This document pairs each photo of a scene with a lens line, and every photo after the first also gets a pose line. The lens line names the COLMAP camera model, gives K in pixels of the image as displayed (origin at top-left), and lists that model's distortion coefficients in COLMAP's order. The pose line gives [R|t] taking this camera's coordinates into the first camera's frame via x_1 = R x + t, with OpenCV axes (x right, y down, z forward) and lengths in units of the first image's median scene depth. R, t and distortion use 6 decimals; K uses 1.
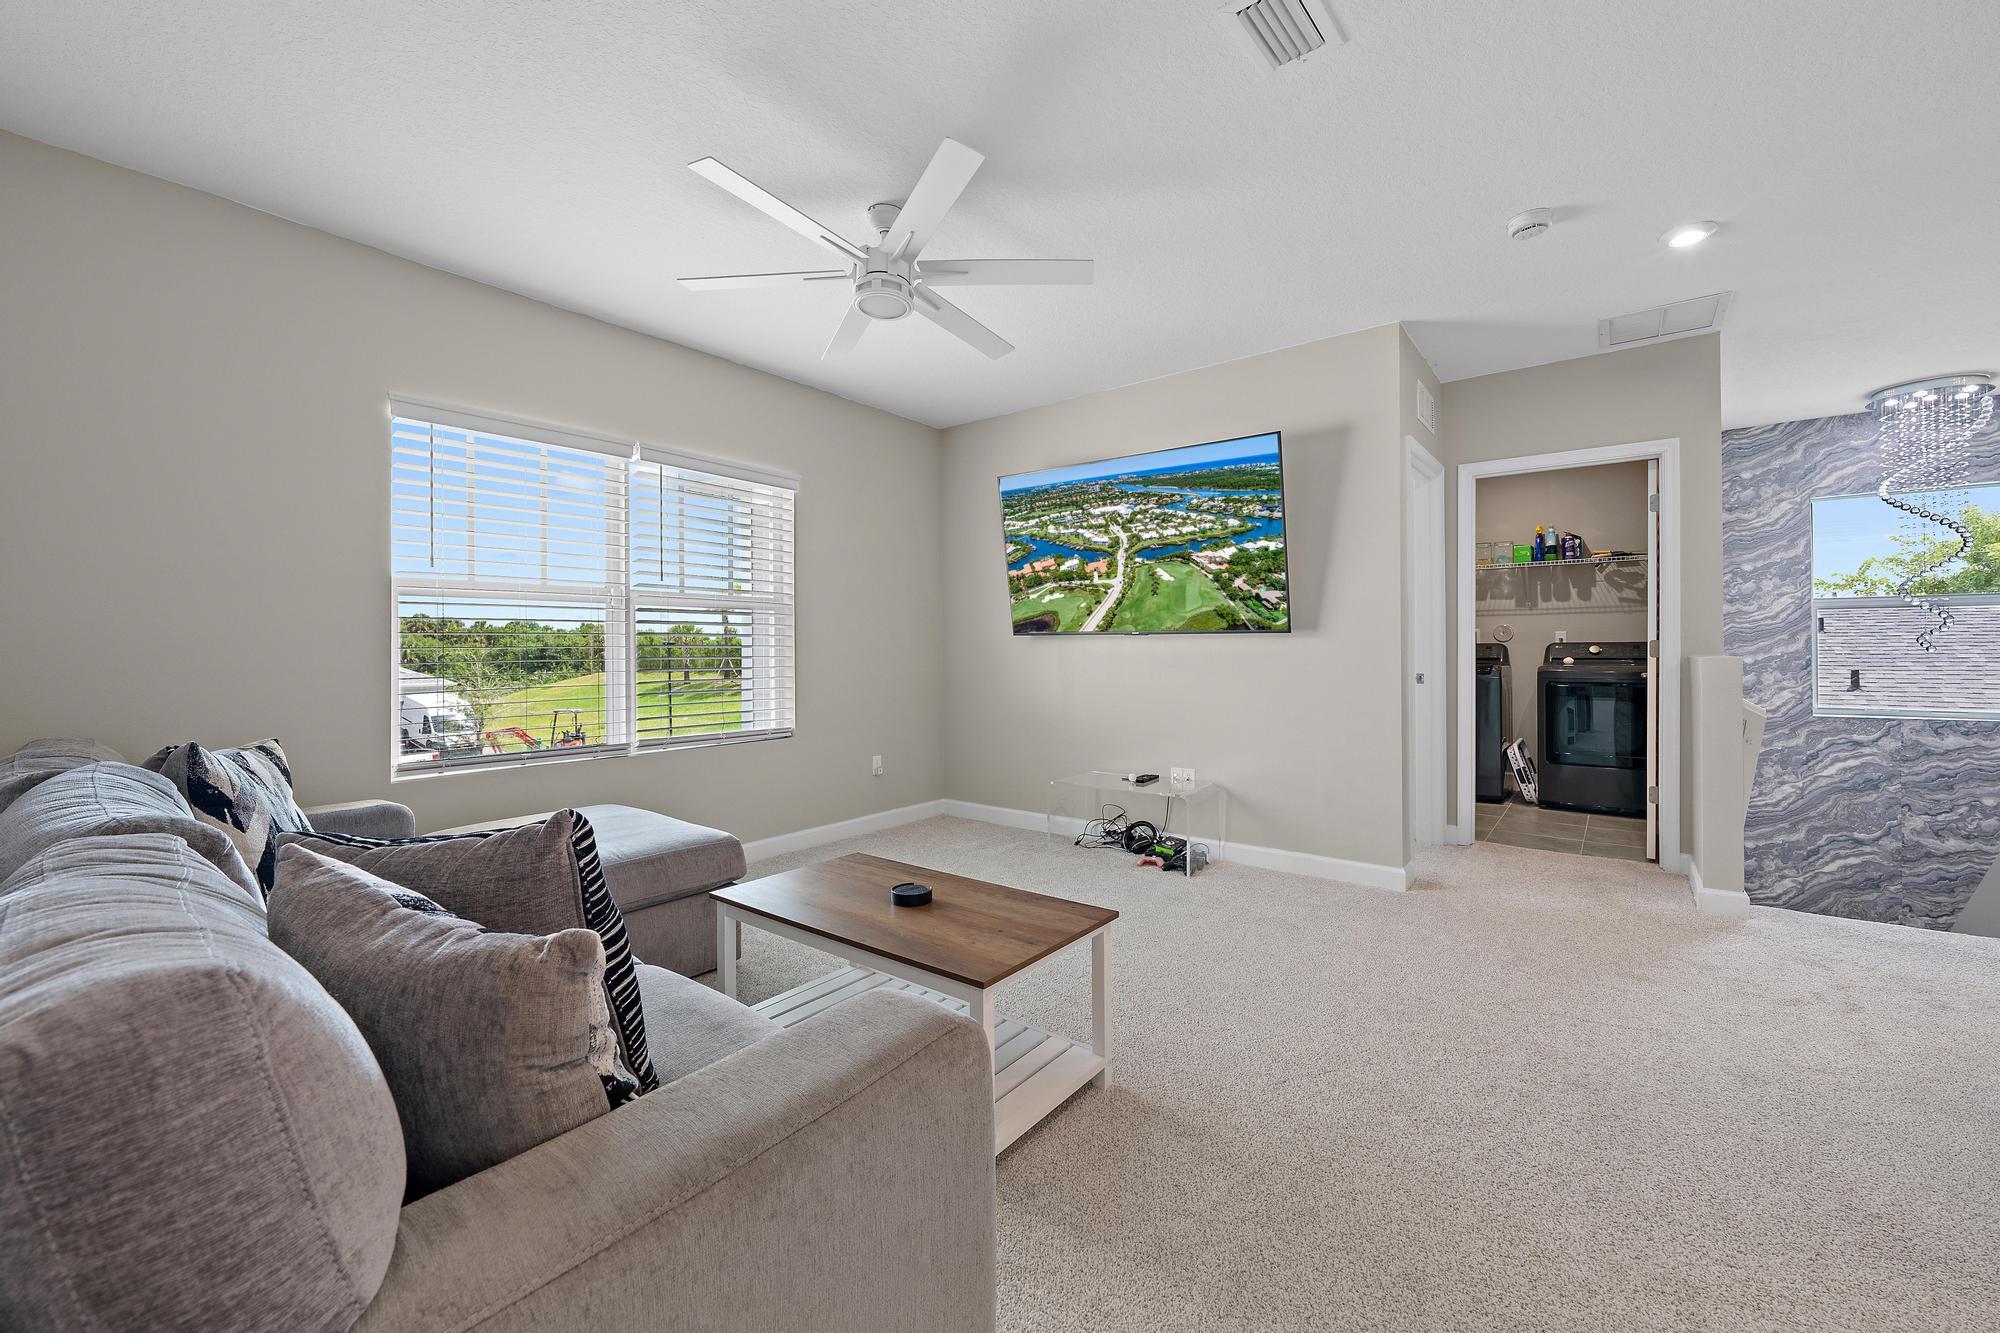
lens RADIAL K [[791.9, 0, 1006.3], [0, 791.9, 651.4], [0, 0, 1]] dist [-0.004166, -0.000241]
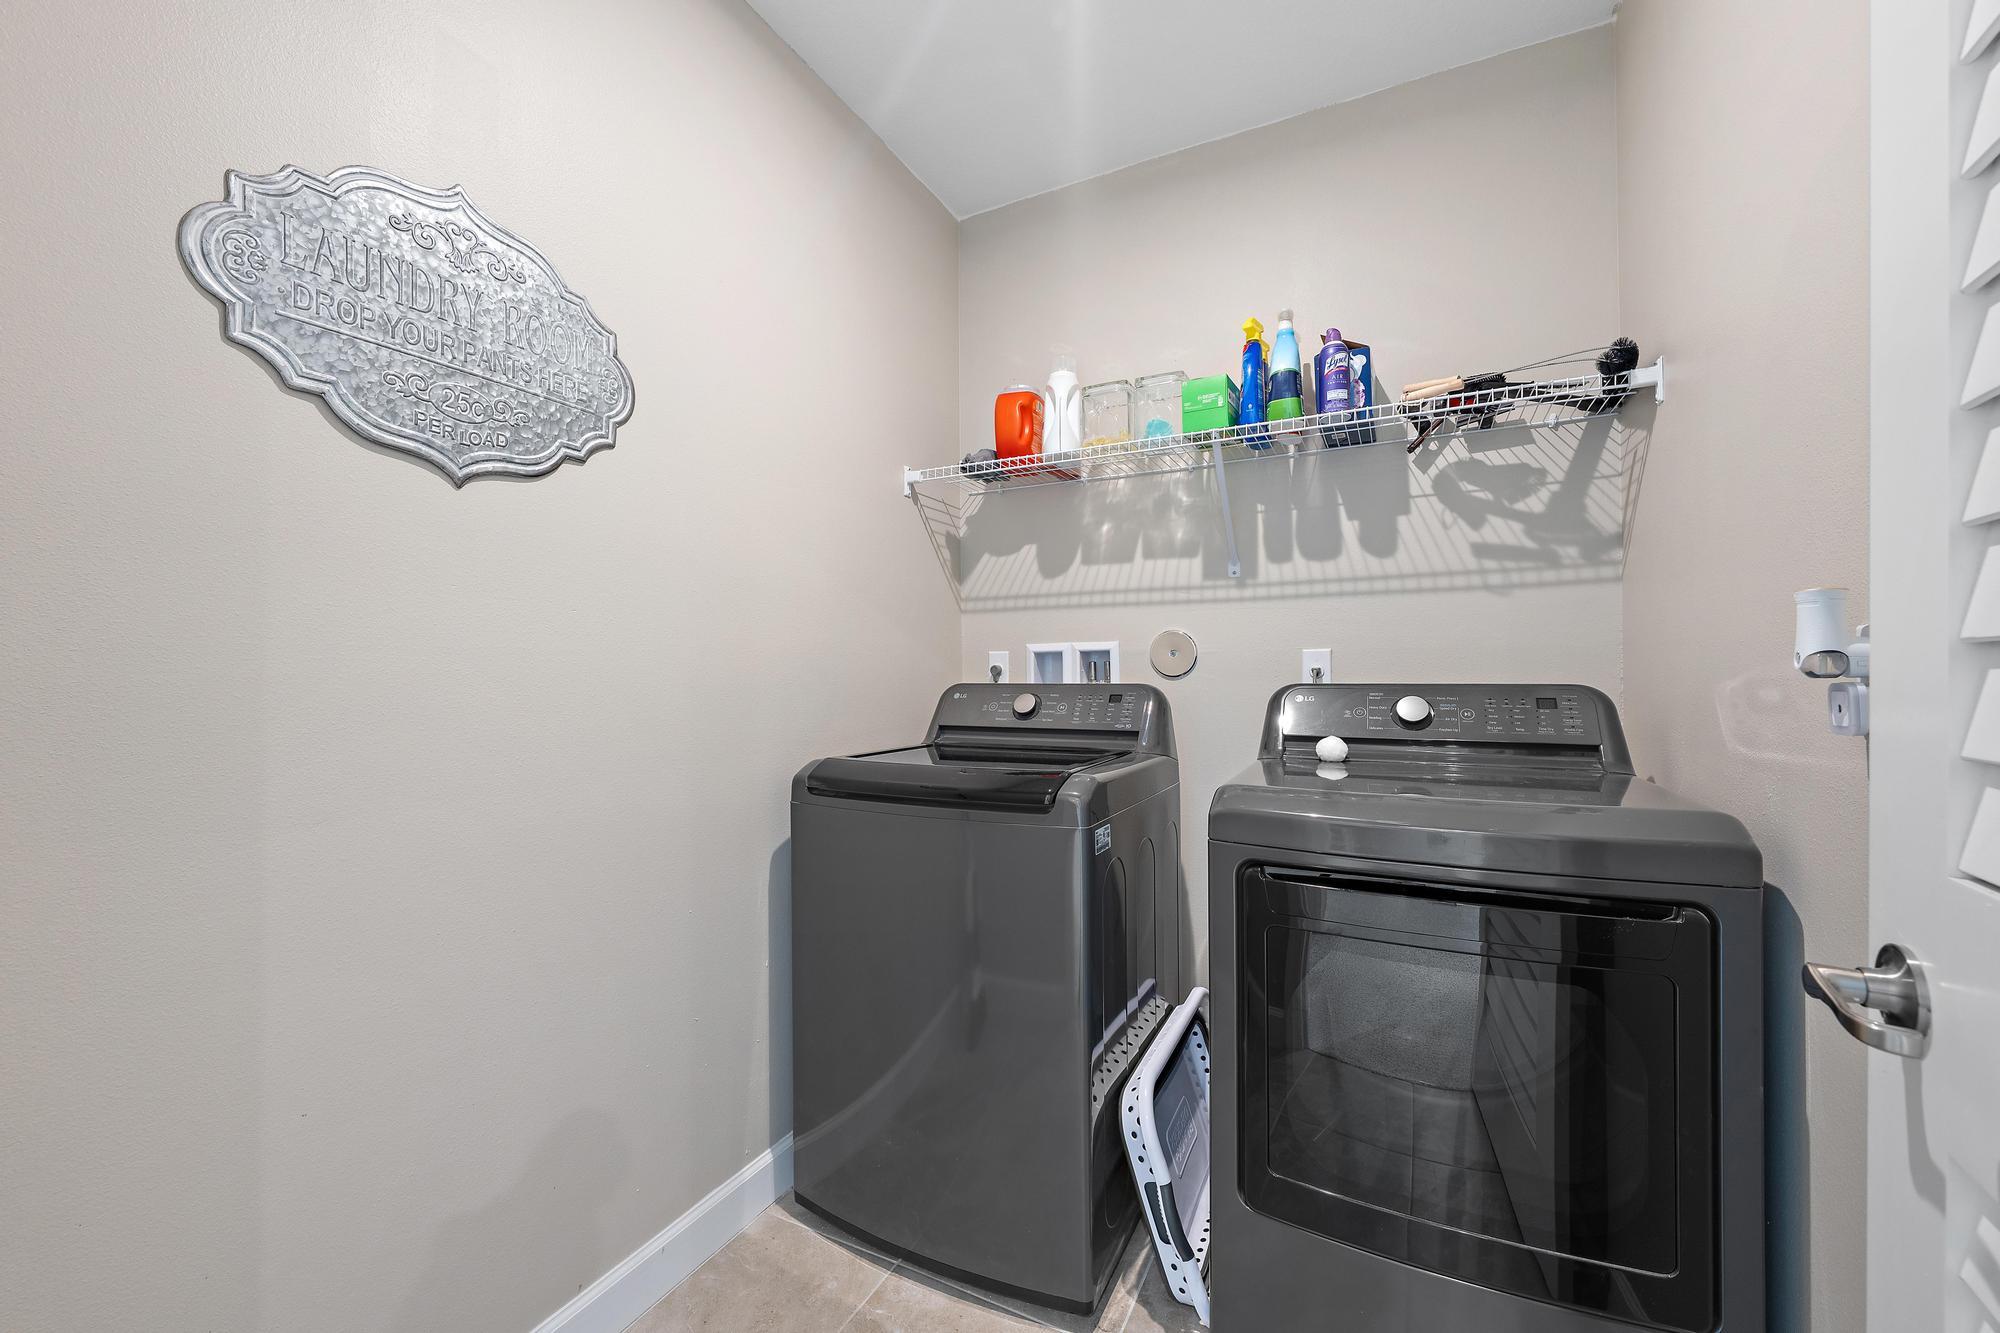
lens RADIAL K [[791.9, 0, 994.8], [0, 791.9, 676.6], [0, 0, 1]] dist [-0.004166, -0.000241]
pose [[0.982553, -0.003740, 0.185948, 0.518639], [0.004046, 0.999991, -0.001264, -0.013837], [-0.185941, 0.001994, 0.982559, 0.713868]]
